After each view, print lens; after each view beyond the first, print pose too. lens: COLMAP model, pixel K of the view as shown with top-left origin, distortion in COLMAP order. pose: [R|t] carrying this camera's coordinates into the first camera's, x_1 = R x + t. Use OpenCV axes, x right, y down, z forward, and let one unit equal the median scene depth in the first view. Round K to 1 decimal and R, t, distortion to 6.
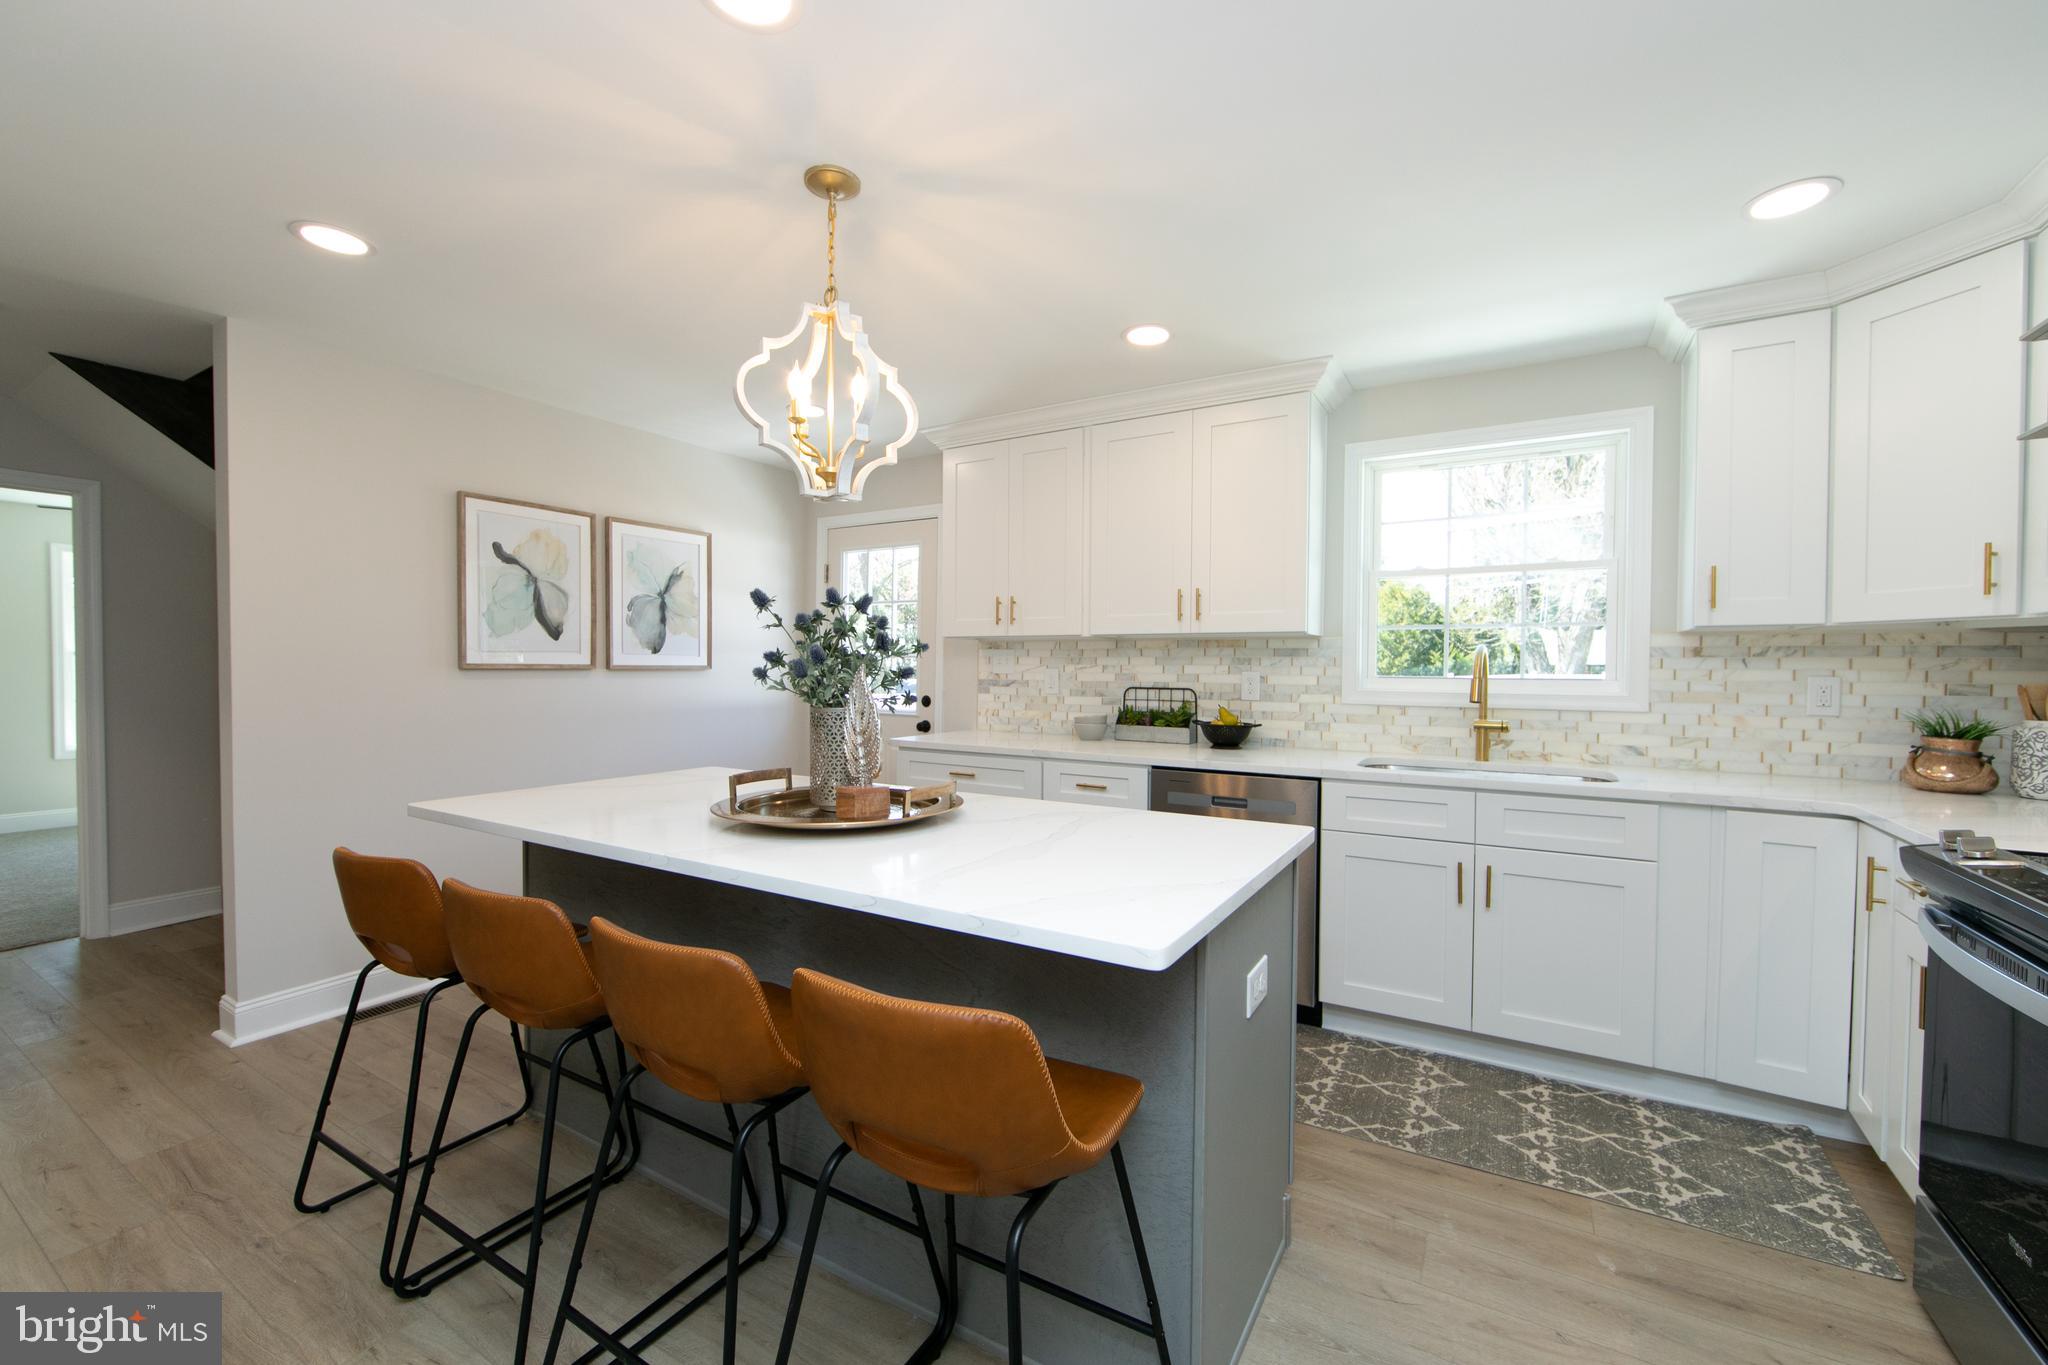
lens RADIAL K [[804.3, 0, 1043.5], [0, 804.3, 683.4], [0, 0, 1]] dist [-0.006458, 0.000731]
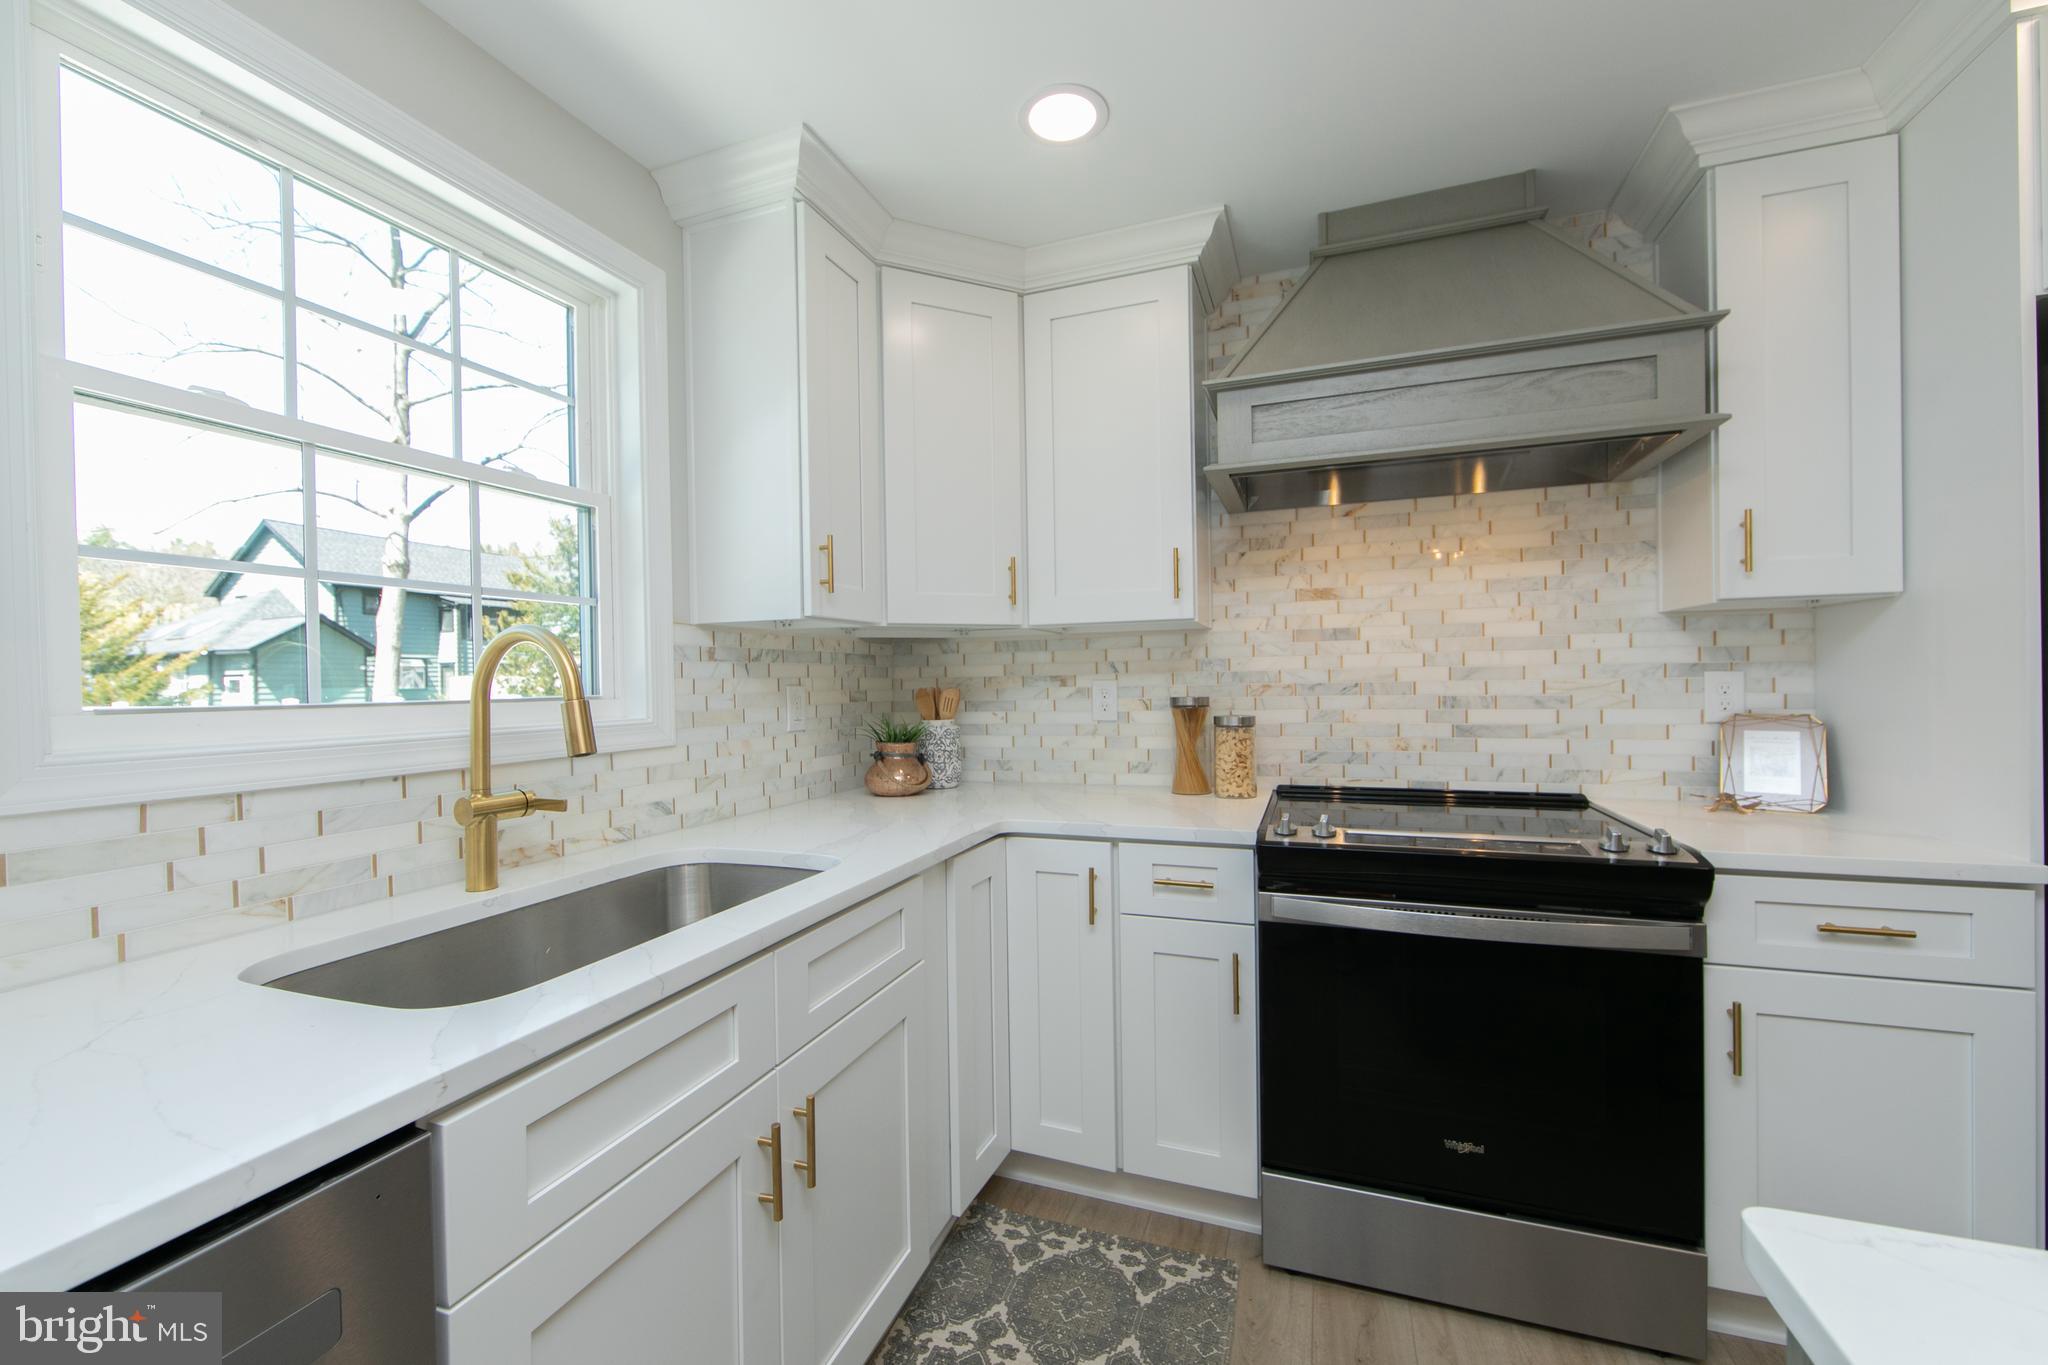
lens RADIAL K [[804.3, 0, 1021.3], [0, 804.3, 684.9], [0, 0, 1]] dist [-0.006458, 0.000731]
pose [[-0.172481, -0.007912, 0.984981, 0.070150], [0.034526, 0.999305, 0.014073, -0.012312], [-0.984408, 0.036434, -0.172087, 0.847210]]
